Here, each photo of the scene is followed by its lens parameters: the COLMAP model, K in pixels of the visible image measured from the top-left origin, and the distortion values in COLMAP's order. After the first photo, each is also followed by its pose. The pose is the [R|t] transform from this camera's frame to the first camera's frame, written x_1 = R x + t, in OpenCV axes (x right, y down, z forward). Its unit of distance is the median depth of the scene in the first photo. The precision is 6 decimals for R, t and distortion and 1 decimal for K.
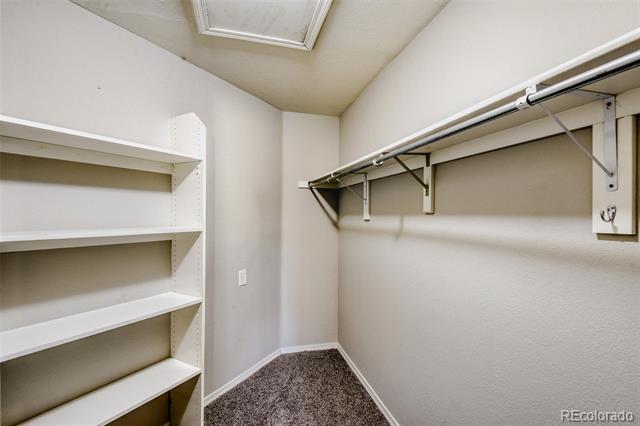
lens RADIAL K [[298.2, 0, 321.2], [0, 298.2, 215.9], [0, 0, 1]] dist [0.016754, -0.015947]
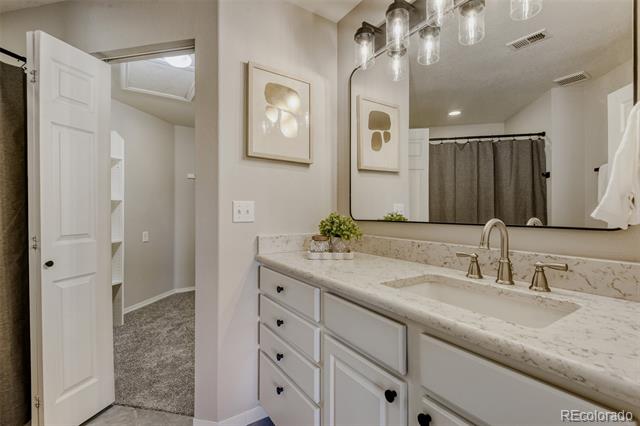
lens RADIAL K [[298.2, 0, 329.7], [0, 298.2, 212.7], [0, 0, 1]] dist [0.016754, -0.015947]
pose [[0.944253, -0.005197, 0.329180, 0.153520], [0.002522, 0.999960, 0.008553, 0.100810], [-0.329211, -0.007246, 0.944229, -0.956972]]
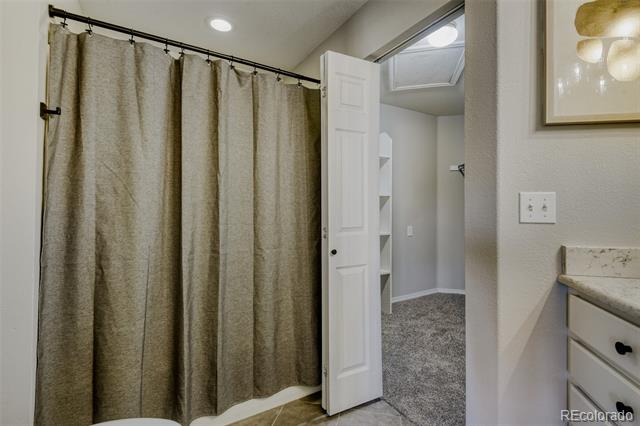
lens RADIAL K [[298.2, 0, 316.4], [0, 298.2, 199.3], [0, 0, 1]] dist [0.016754, -0.015947]
pose [[0.867317, -0.010612, -0.497643, 0.111721], [0.000474, 0.999790, -0.020492, 0.100158], [0.497756, 0.017537, 0.867140, -0.758811]]
